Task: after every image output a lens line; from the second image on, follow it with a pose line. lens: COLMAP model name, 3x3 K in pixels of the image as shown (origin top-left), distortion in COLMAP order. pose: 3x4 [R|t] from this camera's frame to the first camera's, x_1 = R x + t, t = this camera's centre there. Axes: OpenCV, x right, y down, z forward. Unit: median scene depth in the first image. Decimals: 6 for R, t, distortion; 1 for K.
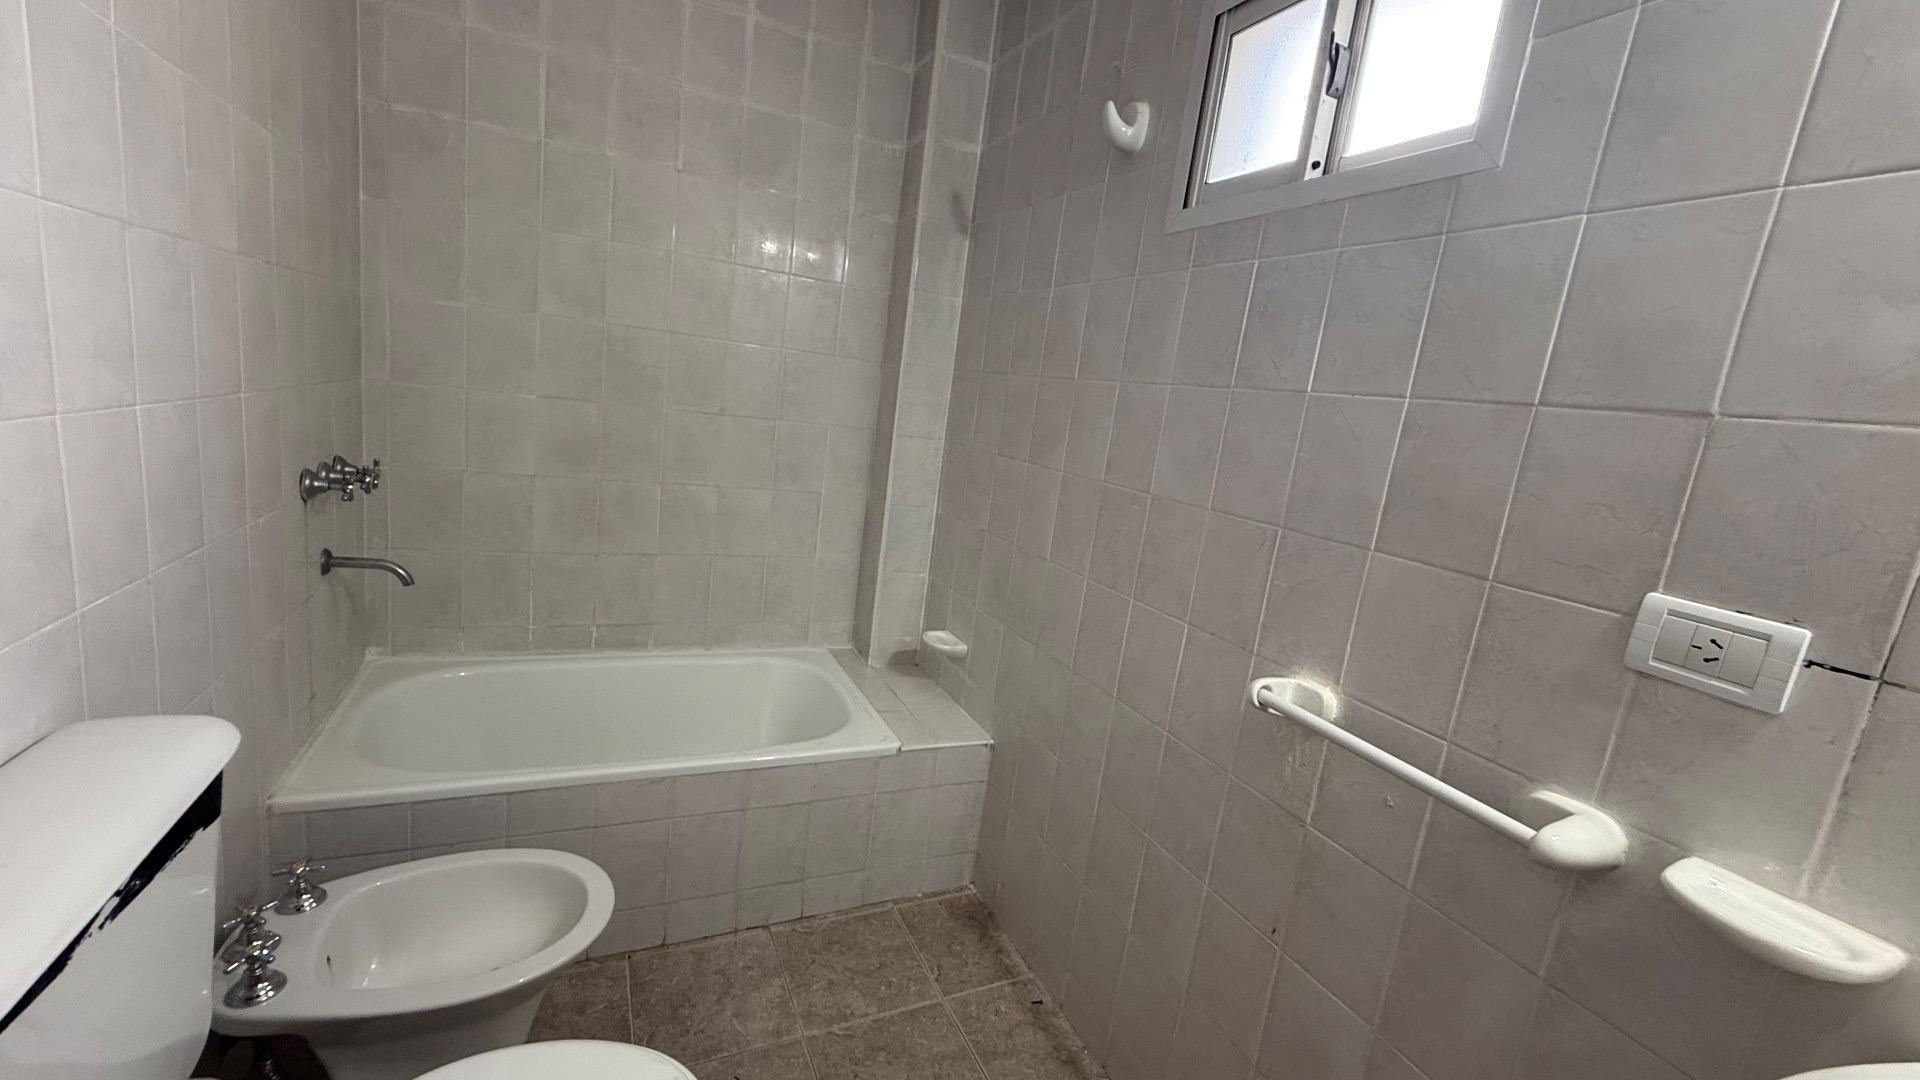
lens RADIAL K [[762.0, 0, 954.2], [0, 762.0, 537.6], [0, 0, 1]] dist [0.002733, -0.000825]
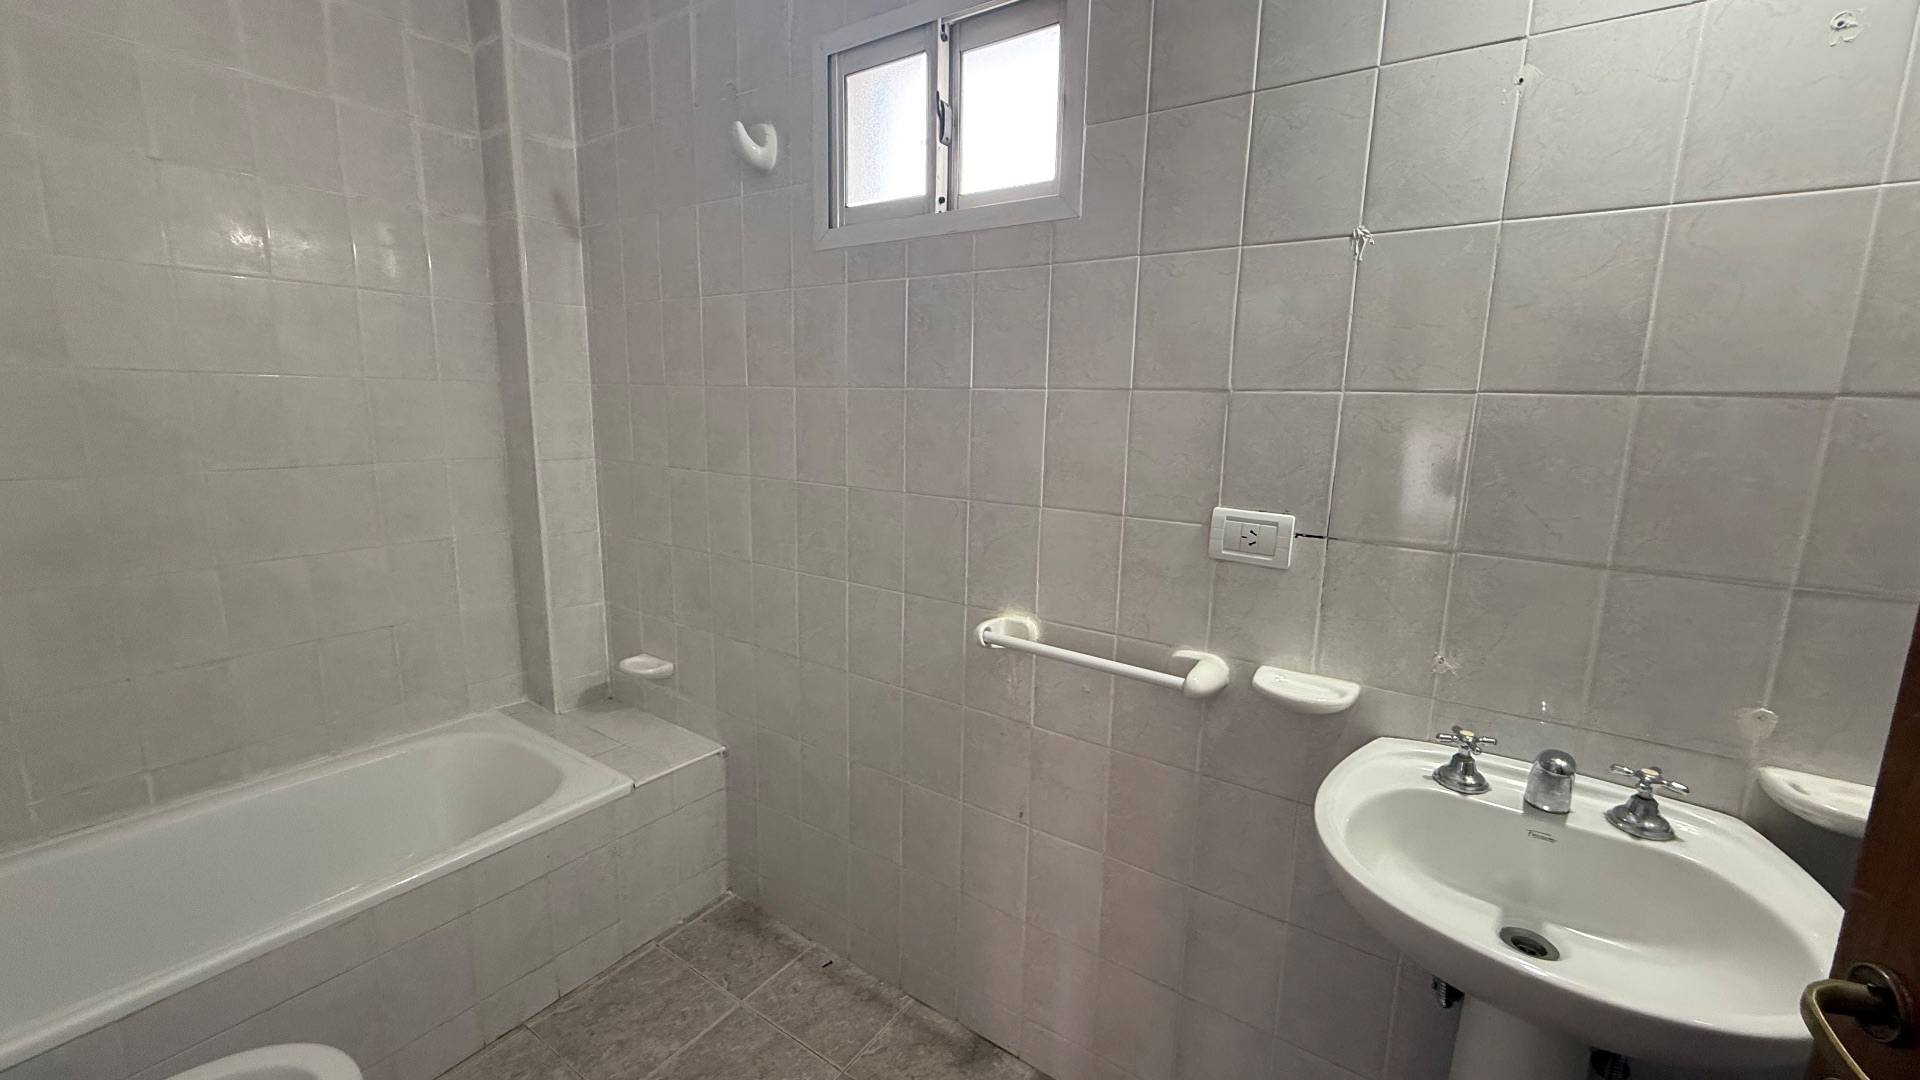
lens RADIAL K [[762.0, 0, 951.9], [0, 762.0, 536.1], [0, 0, 1]] dist [0.002733, -0.000825]
pose [[0.861449, -0.191568, 0.470328, -0.141032], [0.176330, 0.981335, 0.076739, -0.041823], [-0.476250, 0.016826, 0.879149, -0.049518]]
